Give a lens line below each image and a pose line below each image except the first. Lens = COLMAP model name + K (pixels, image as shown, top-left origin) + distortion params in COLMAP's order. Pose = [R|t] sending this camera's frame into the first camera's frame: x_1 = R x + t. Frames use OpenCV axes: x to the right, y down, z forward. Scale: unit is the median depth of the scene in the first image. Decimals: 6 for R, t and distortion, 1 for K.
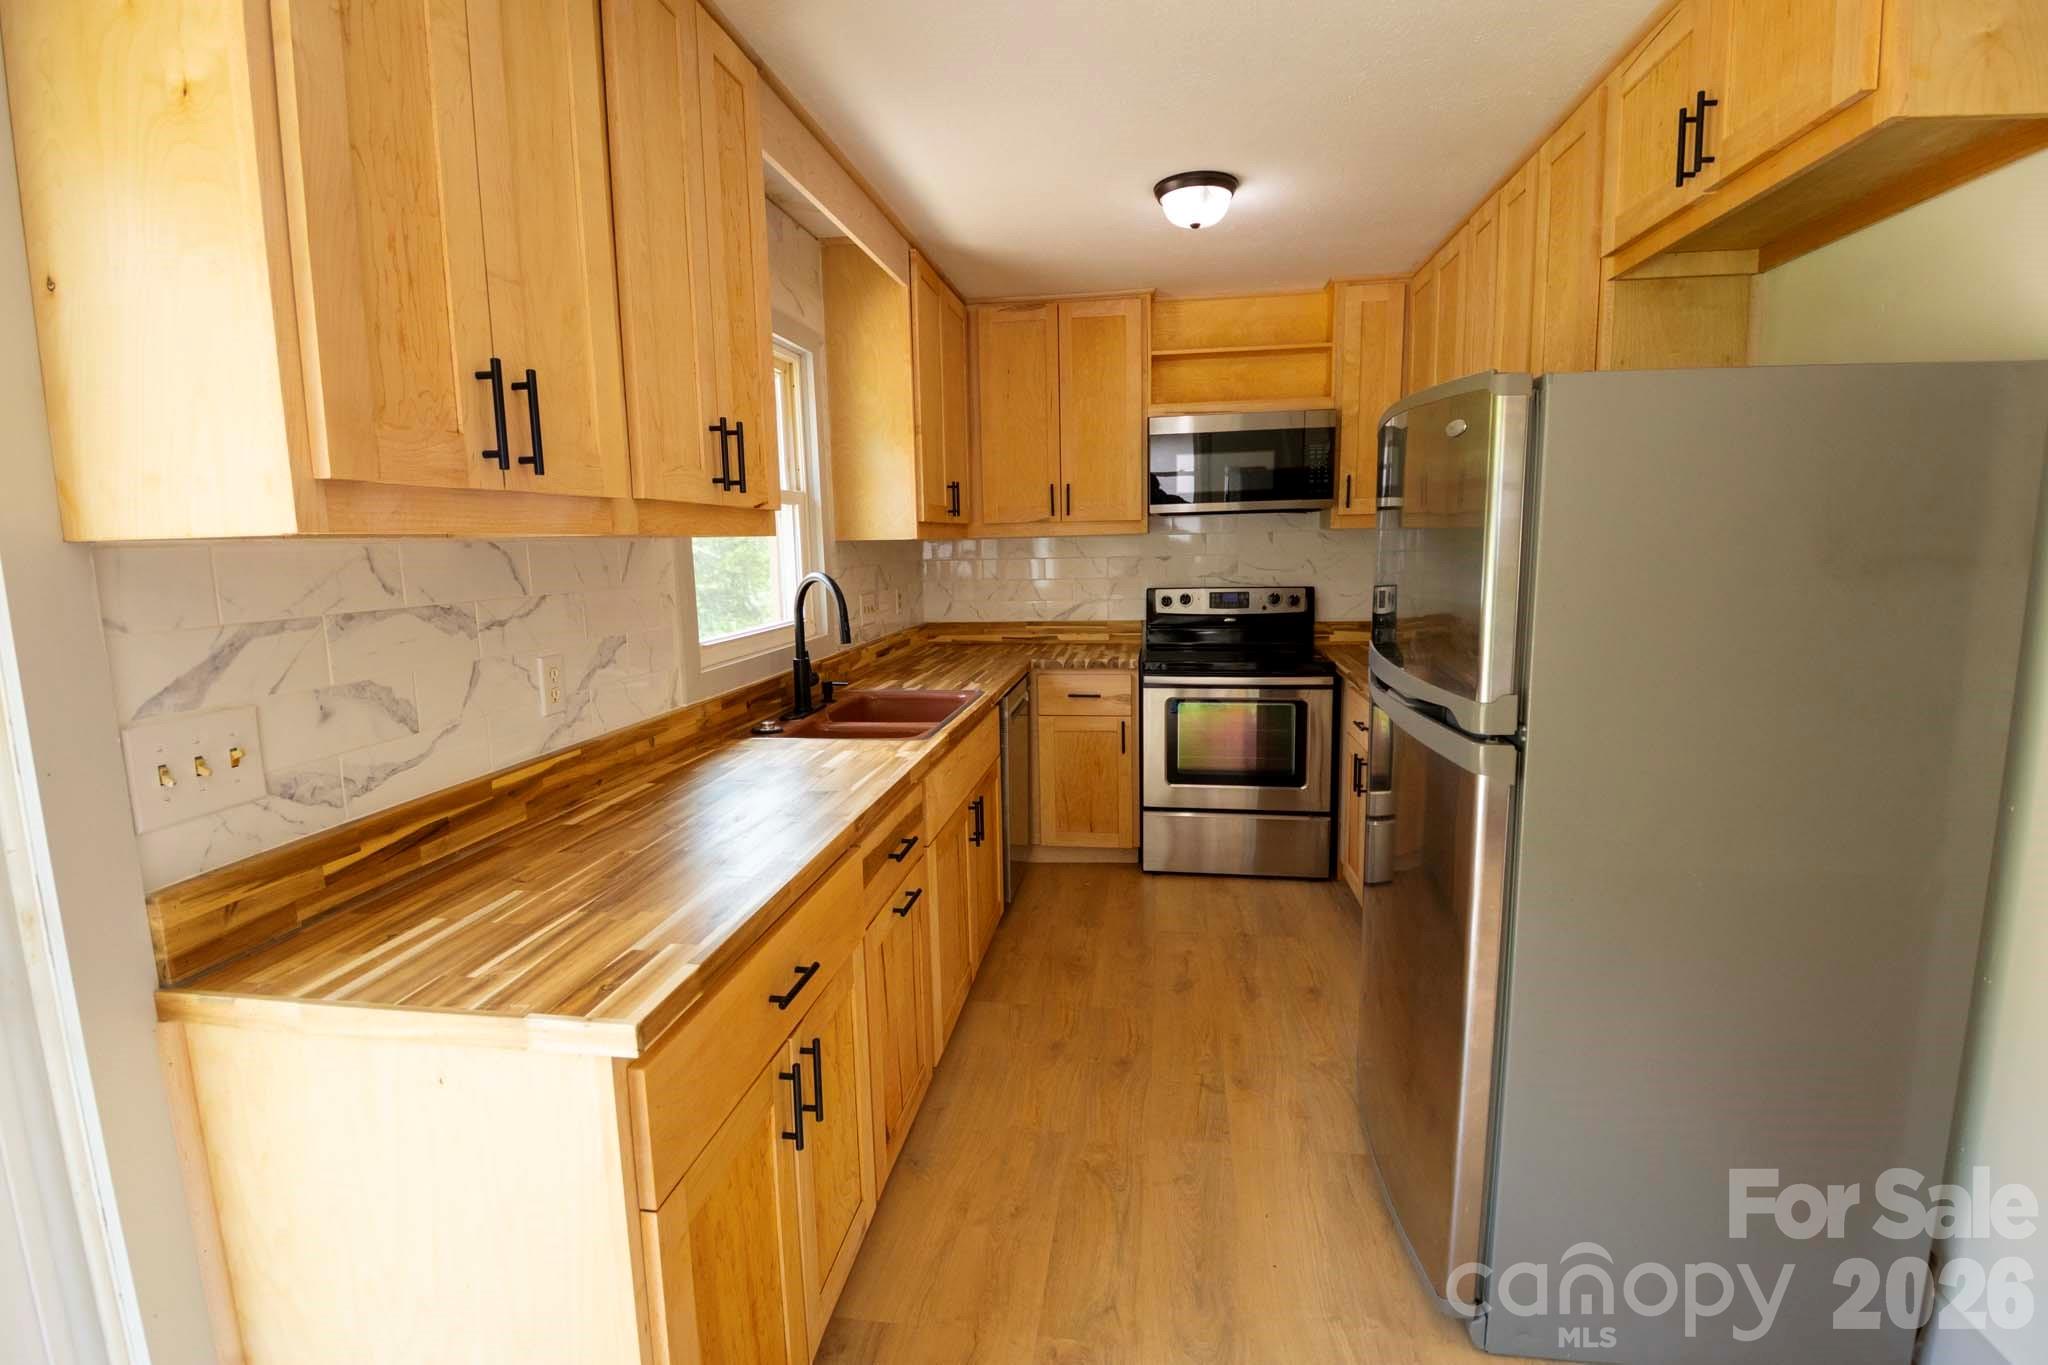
lens RADIAL K [[952.2, 0, 1015.8], [0, 952.2, 671.3], [0, 0, 1]] dist [0.011294, -0.029469]
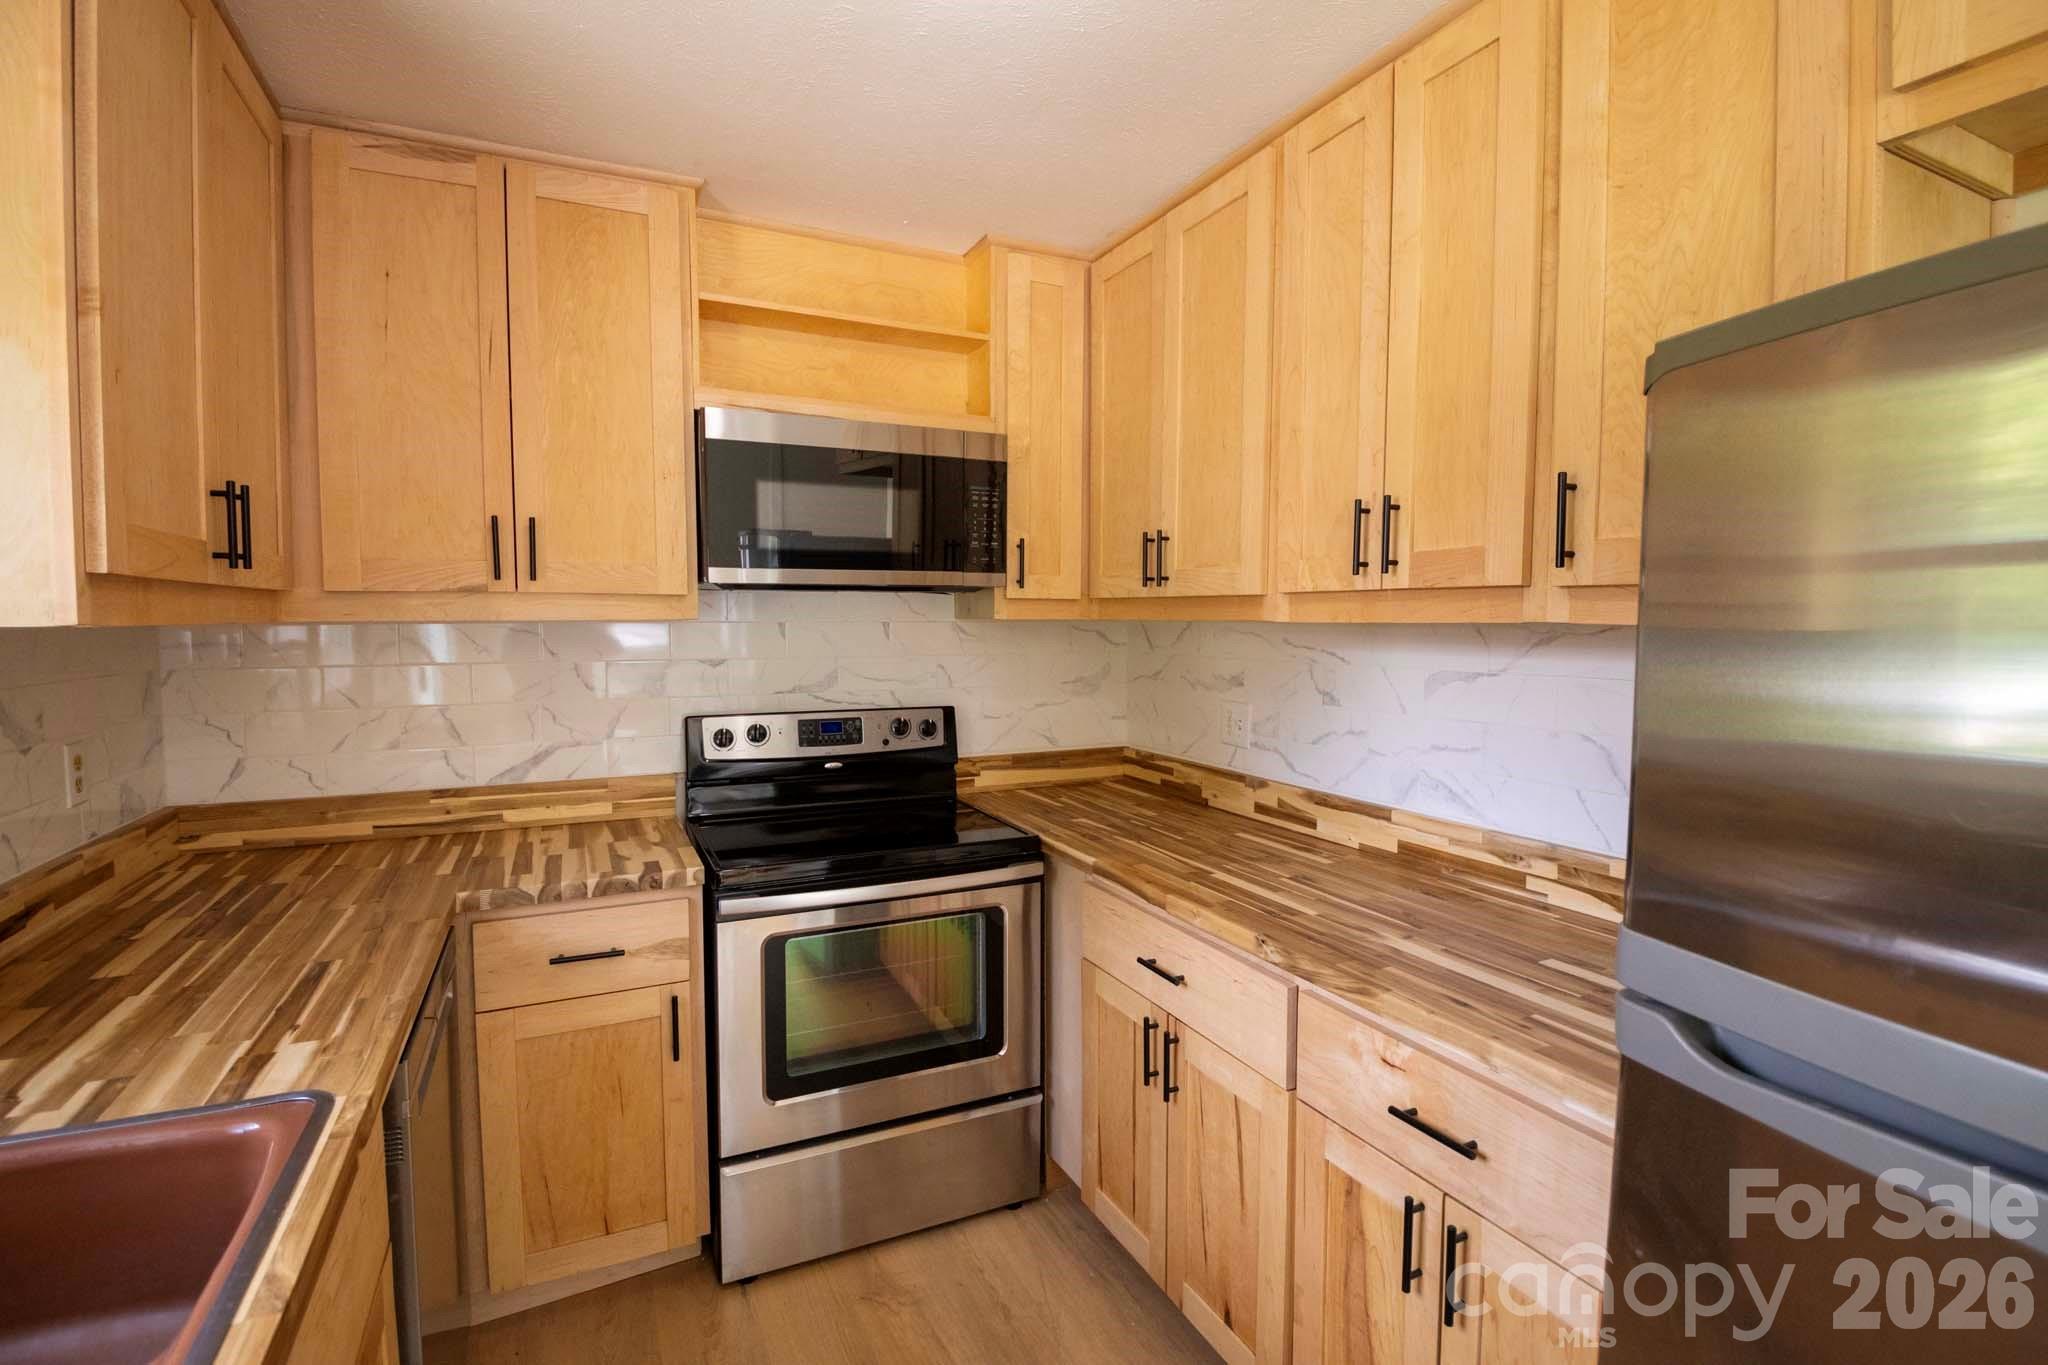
lens RADIAL K [[947.8, 0, 1027.6], [0, 947.8, 671.7], [0, 0, 1]] dist [0.010830, -0.025590]
pose [[0.824135, -0.010541, 0.566296, -0.013480], [0.061003, 0.995663, -0.070246, -0.066981], [-0.563099, 0.092438, 0.821203, 0.460729]]
